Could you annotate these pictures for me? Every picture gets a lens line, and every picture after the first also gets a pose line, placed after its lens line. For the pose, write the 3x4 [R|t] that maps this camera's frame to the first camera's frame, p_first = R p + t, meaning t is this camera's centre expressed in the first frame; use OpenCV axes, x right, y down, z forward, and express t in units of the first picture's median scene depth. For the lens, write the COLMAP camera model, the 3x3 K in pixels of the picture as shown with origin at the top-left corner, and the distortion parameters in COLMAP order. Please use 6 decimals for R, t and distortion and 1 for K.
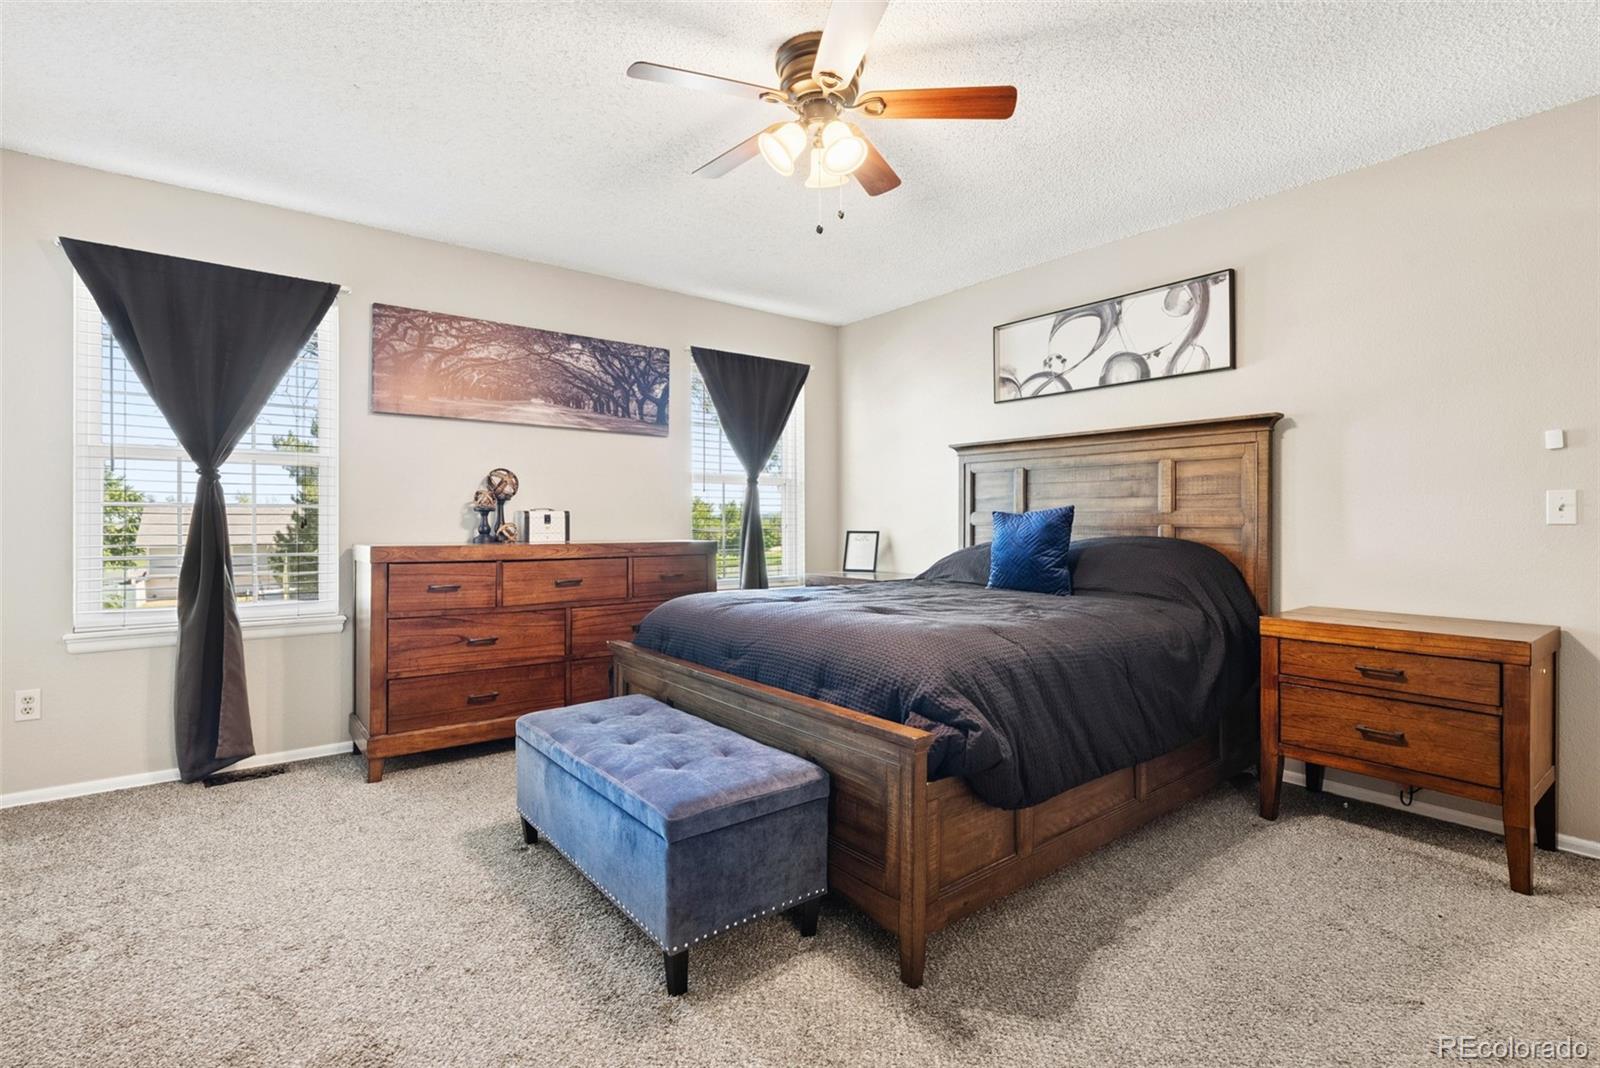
lens RADIAL K [[723.5, 0, 808.2], [0, 723.5, 525.3], [0, 0, 1]] dist [0.001746, -0.000289]
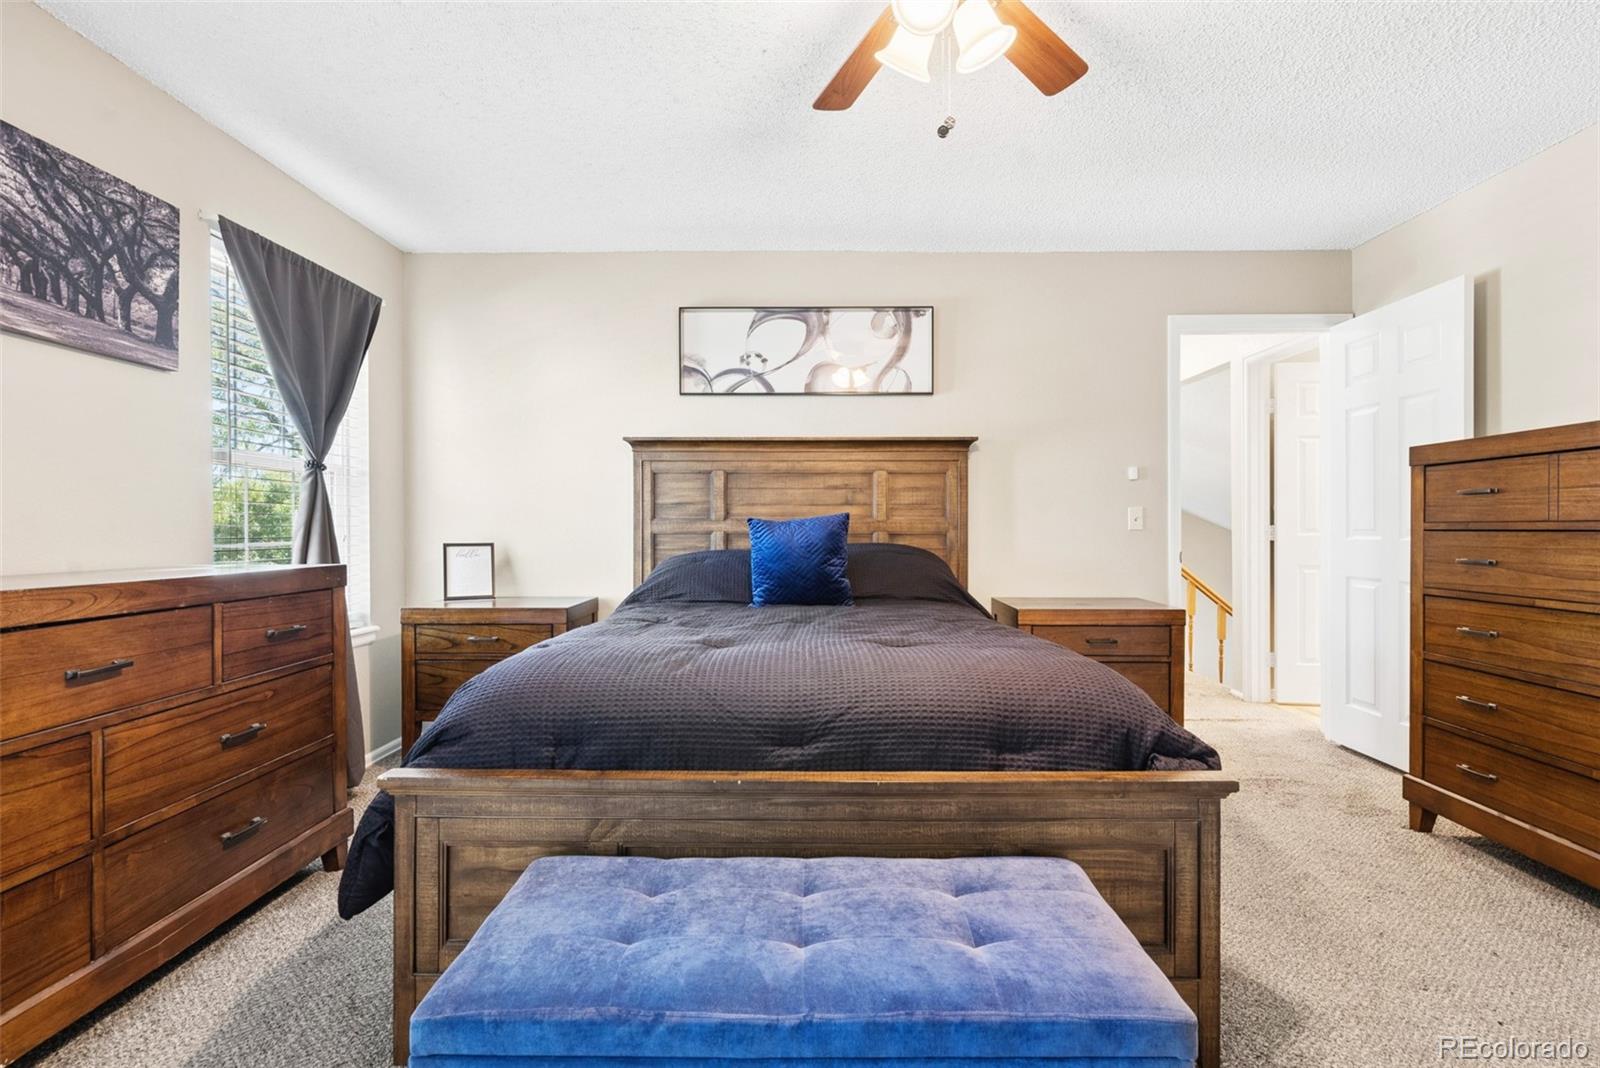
lens RADIAL K [[728.6, 0, 800.5], [0, 728.6, 533.4], [0, 0, 1]] dist [0.000186, -0.000117]
pose [[0.642502, -0.007793, 0.766245, -0.350627], [0.007378, 0.999965, 0.003984, -0.003225], [-0.766249, 0.003093, 0.642536, 0.346246]]
